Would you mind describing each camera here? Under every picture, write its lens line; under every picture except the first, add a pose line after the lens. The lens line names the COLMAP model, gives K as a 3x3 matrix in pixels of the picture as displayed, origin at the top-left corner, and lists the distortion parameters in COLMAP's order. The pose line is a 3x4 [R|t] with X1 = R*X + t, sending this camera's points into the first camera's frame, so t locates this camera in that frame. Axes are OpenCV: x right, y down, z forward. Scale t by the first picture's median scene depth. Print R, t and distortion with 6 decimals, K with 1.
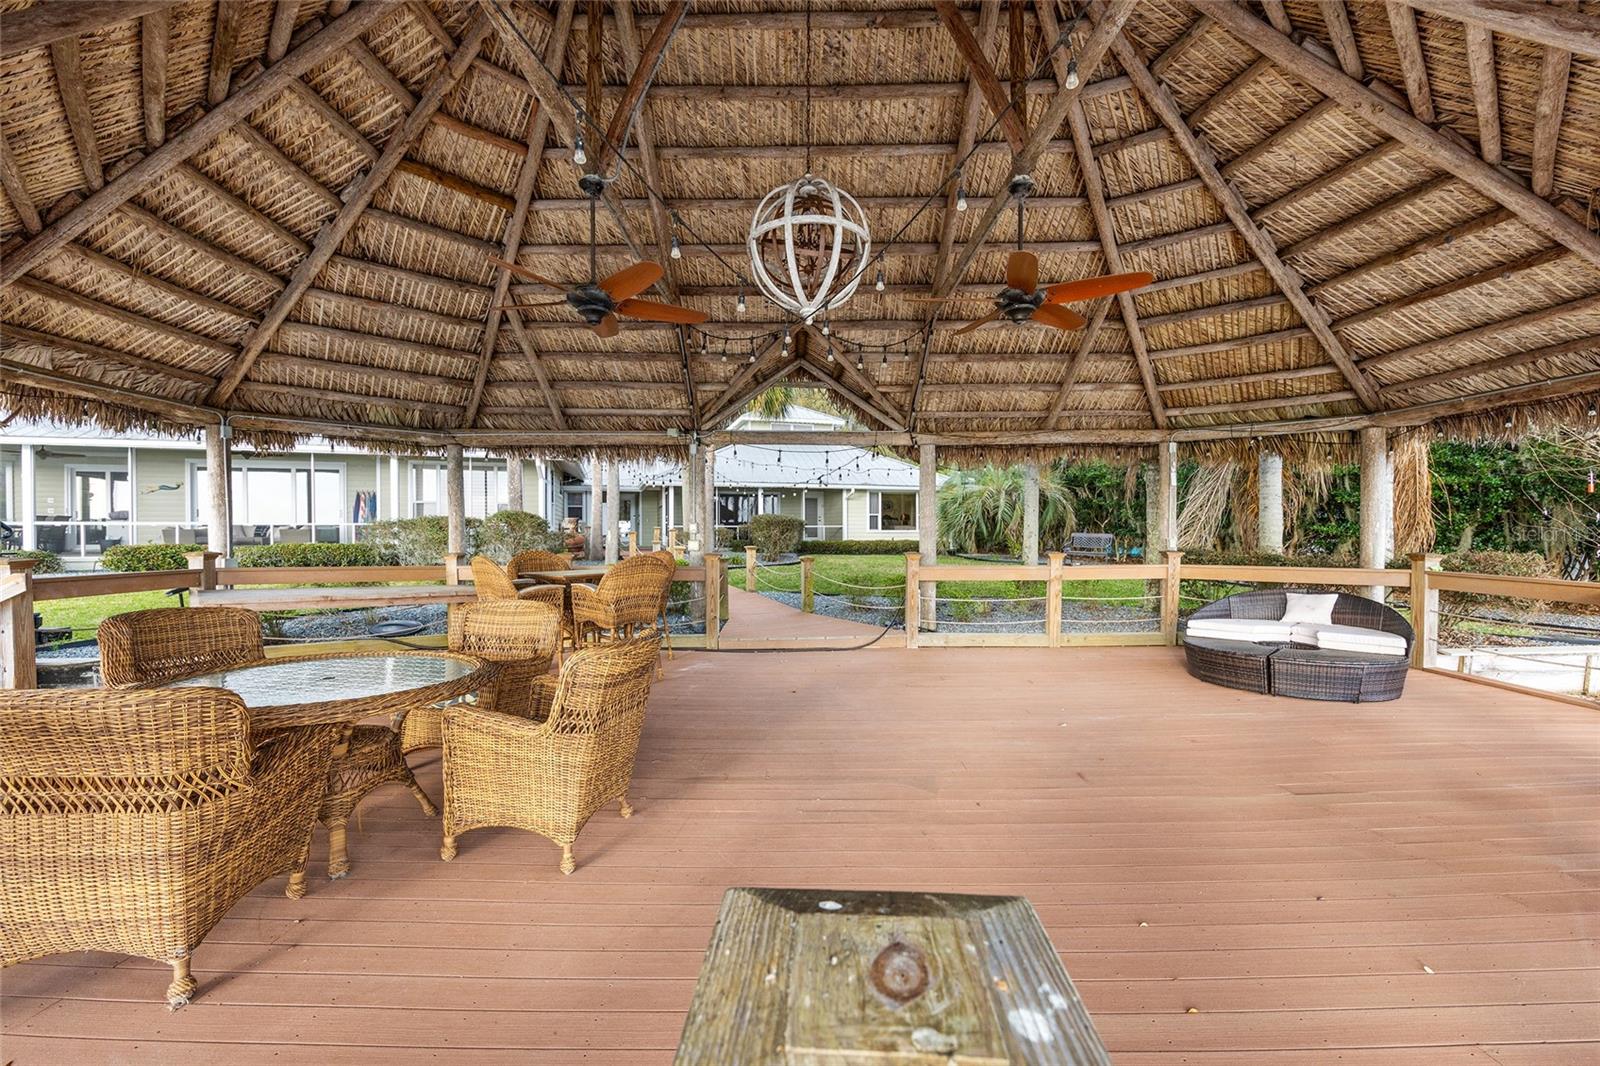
lens RADIAL K [[640.2, 0, 801.1], [0, 640.2, 536.5], [0, 0, 1]] dist [-0.006607, 0.003425]
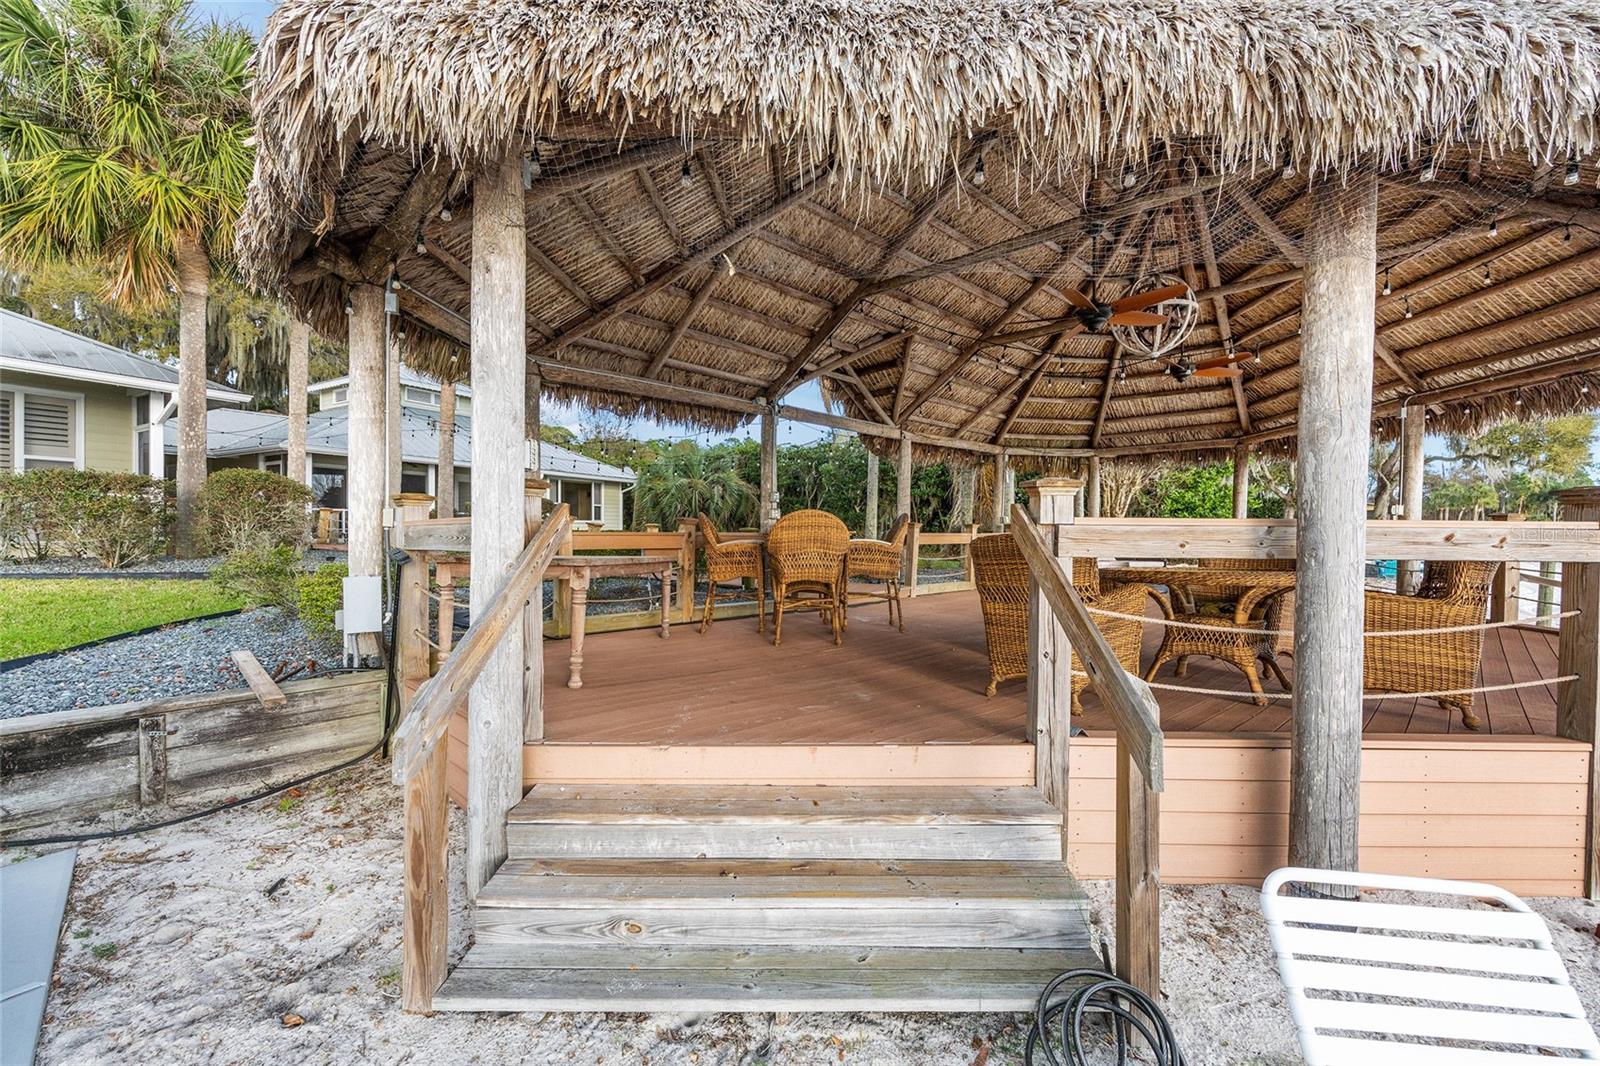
lens RADIAL K [[640.2, 0, 801.1], [0, 640.2, 536.5], [0, 0, 1]] dist [-0.006607, 0.003425]
pose [[0.716386, -0.000574, 0.697704, -0.963986], [0.002247, 0.999996, -0.001484, 0.057735], [-0.697701, 0.002631, 0.716384, 0.256957]]
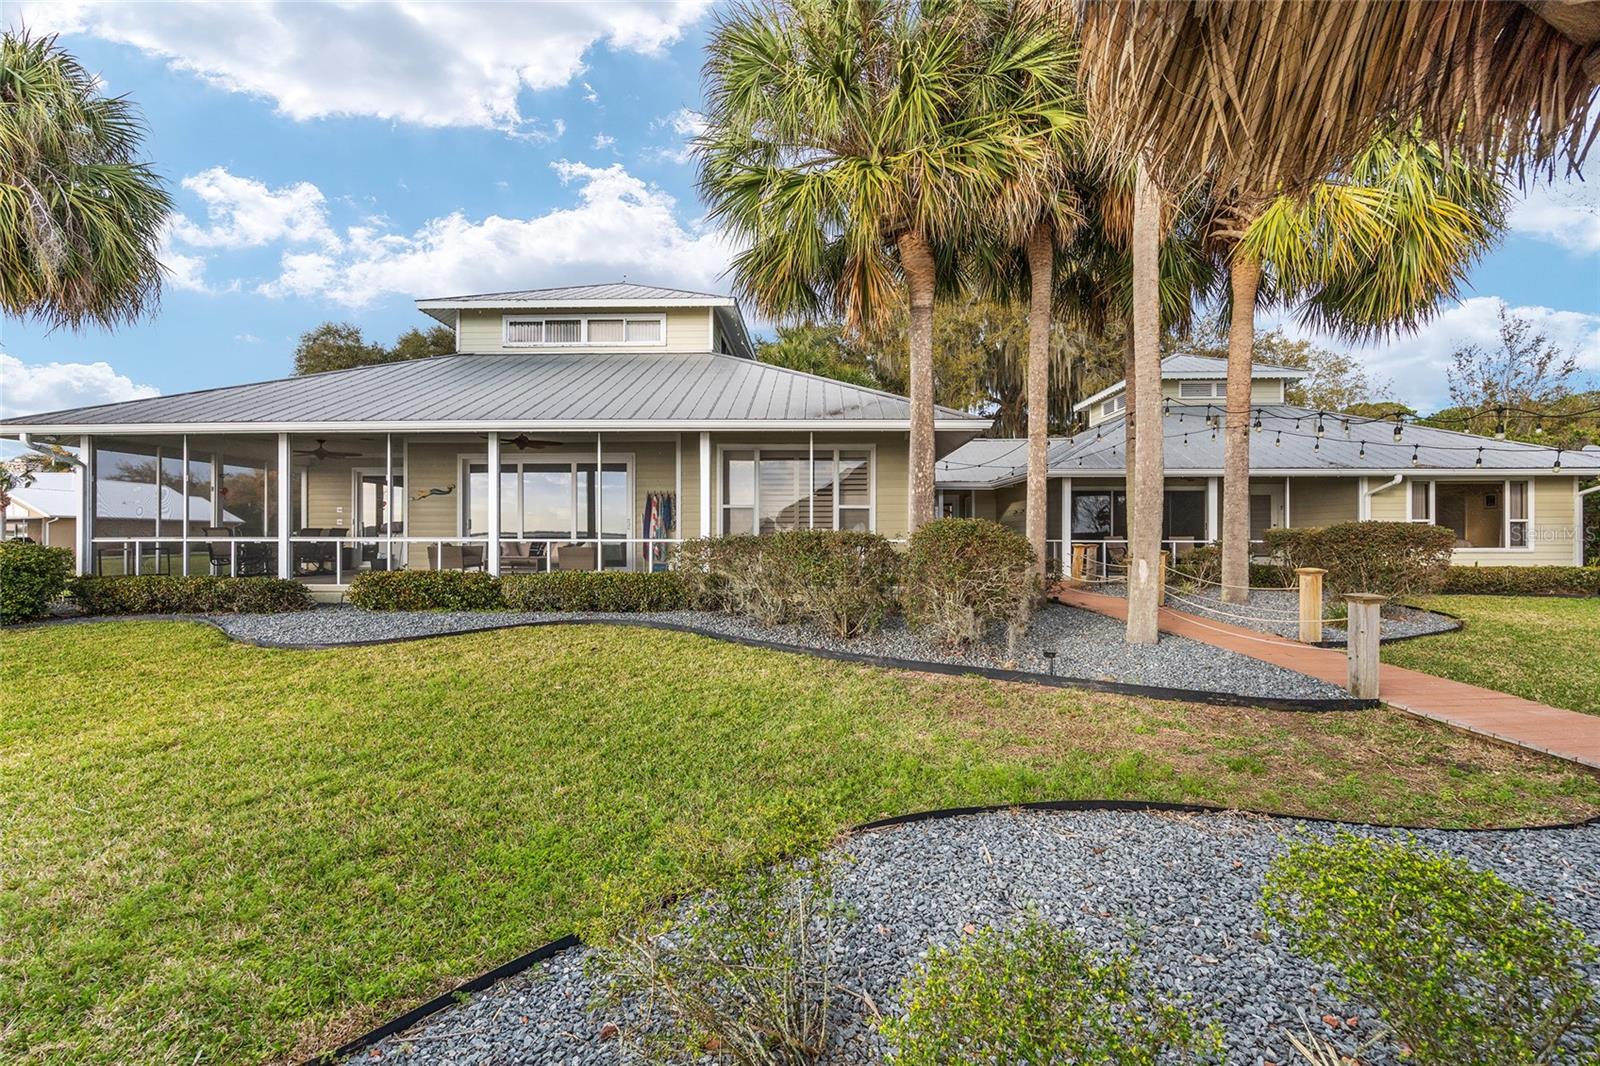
lens RADIAL K [[640.2, 0, 801.1], [0, 640.2, 536.5], [0, 0, 1]] dist [-0.006607, 0.003425]
pose [[0.947337, 0.002254, -0.320232, -0.781509], [-0.005359, 0.999947, -0.008817, -0.042023], [0.320195, 0.010069, 0.947298, 0.969994]]
